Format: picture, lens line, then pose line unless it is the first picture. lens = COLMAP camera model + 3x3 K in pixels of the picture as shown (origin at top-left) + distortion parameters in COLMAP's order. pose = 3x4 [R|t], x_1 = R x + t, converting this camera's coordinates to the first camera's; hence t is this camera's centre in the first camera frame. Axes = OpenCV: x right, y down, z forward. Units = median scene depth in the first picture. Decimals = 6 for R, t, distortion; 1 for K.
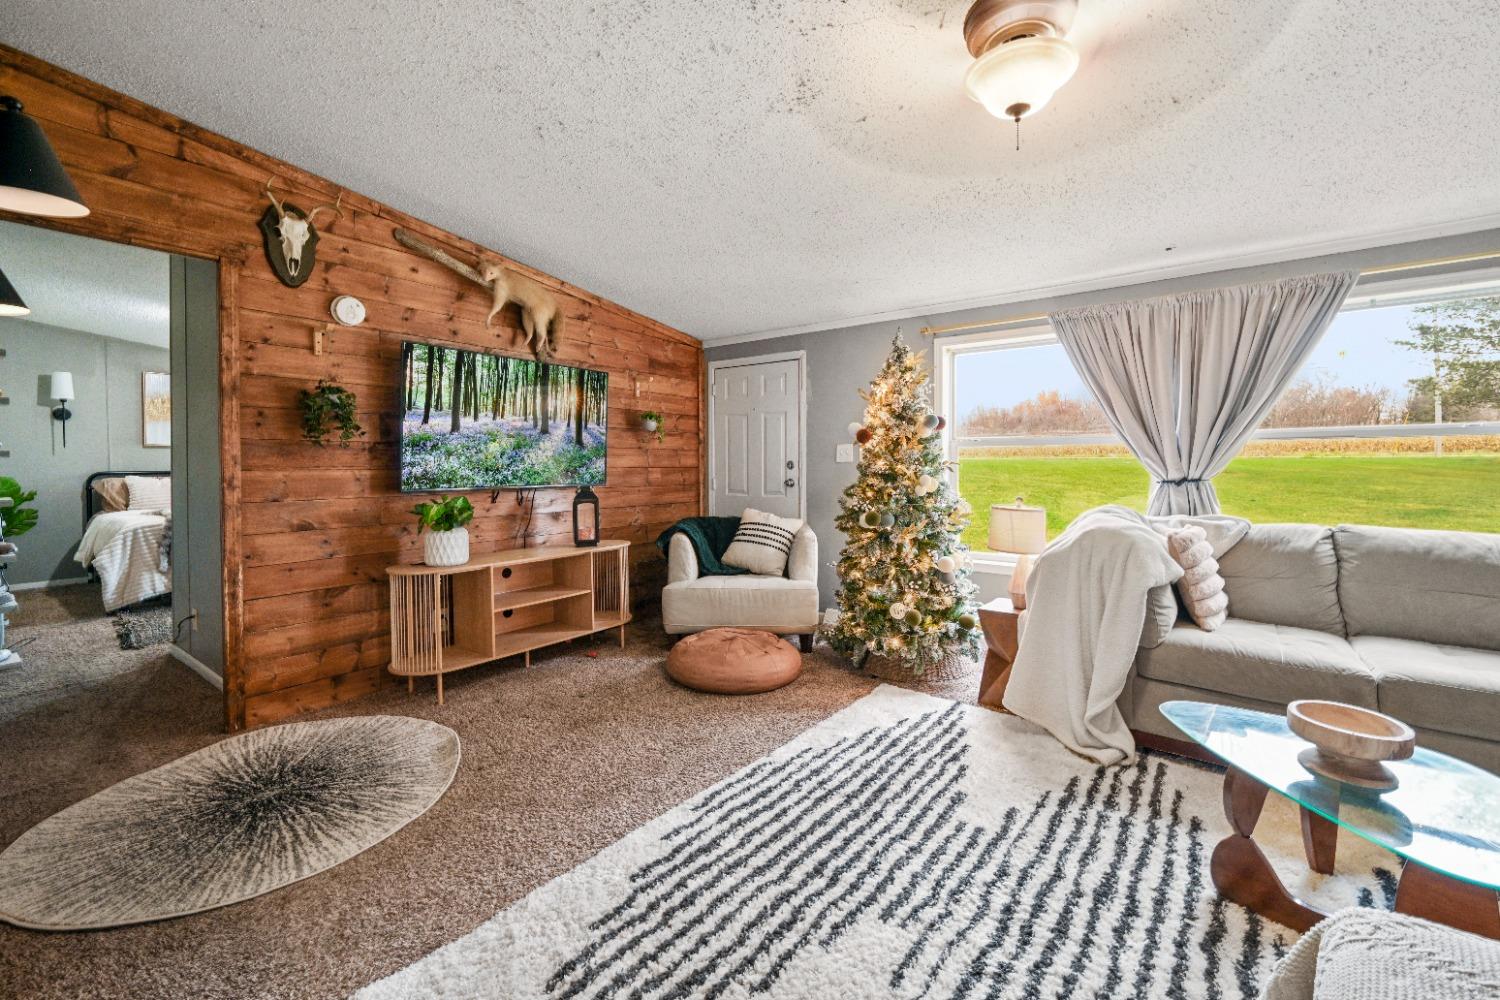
lens RADIAL K [[620.8, 0, 748.2], [0, 620.8, 472.4], [0, 0, 1]] dist [-0.000072, 0.000077]
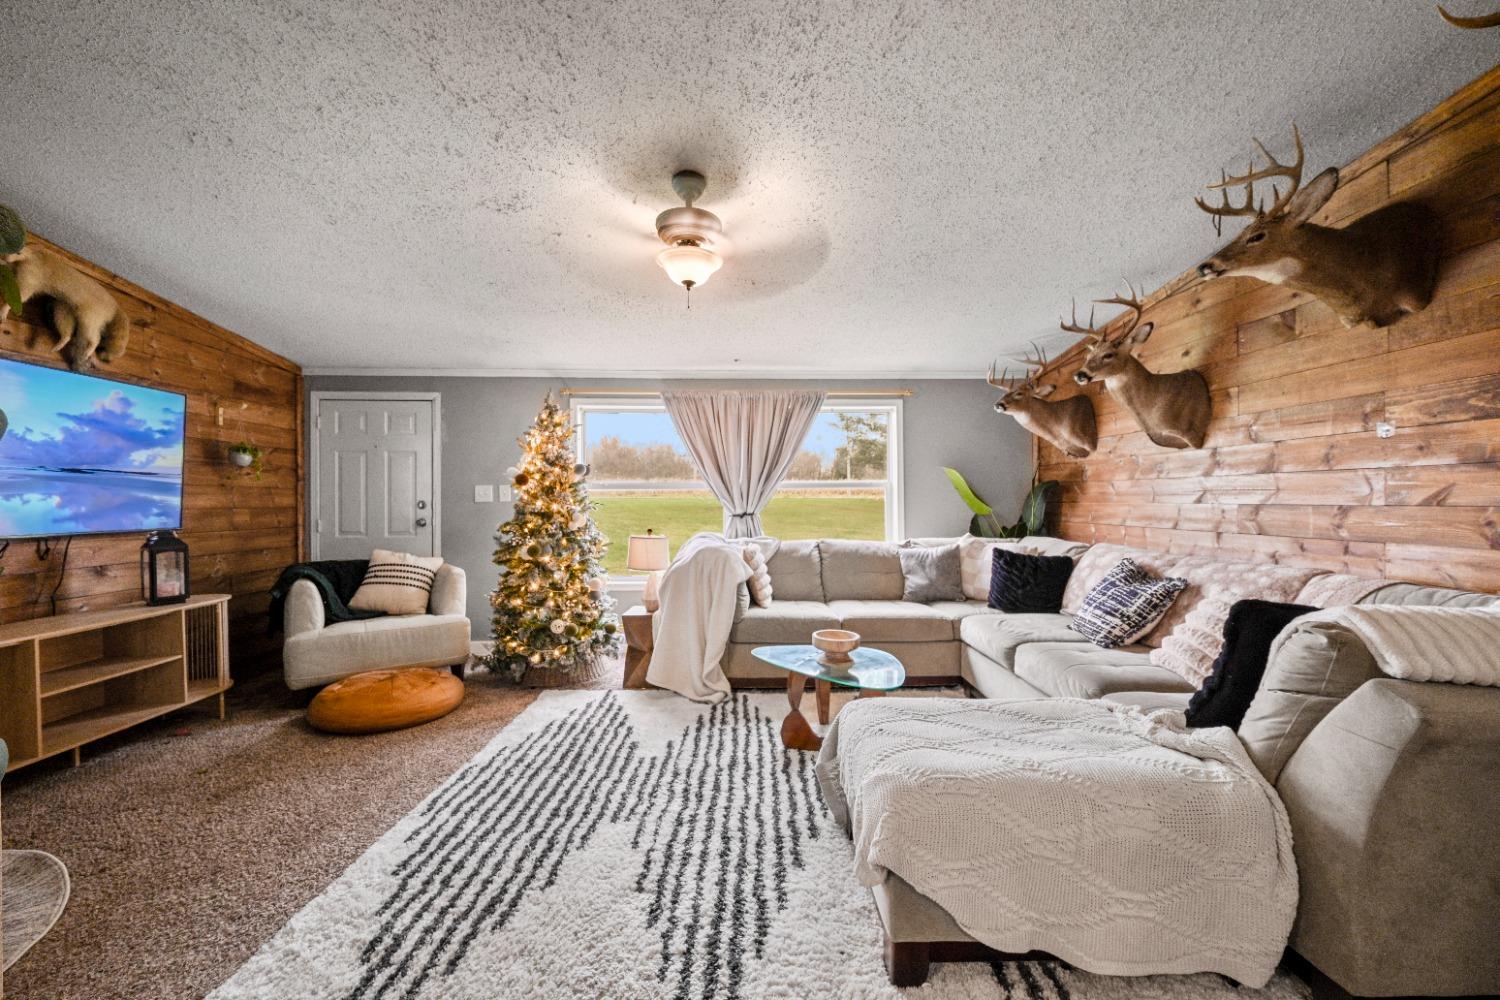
lens RADIAL K [[604.9, 0, 751.6], [0, 604.9, 505.5], [0, 0, 1]] dist [0.000475, 0.000317]
pose [[0.776297, -0.004071, 0.630354, -0.221859], [0.009362, 0.999943, -0.005072, -0.001295], [-0.630298, 0.009839, 0.776291, -0.158705]]
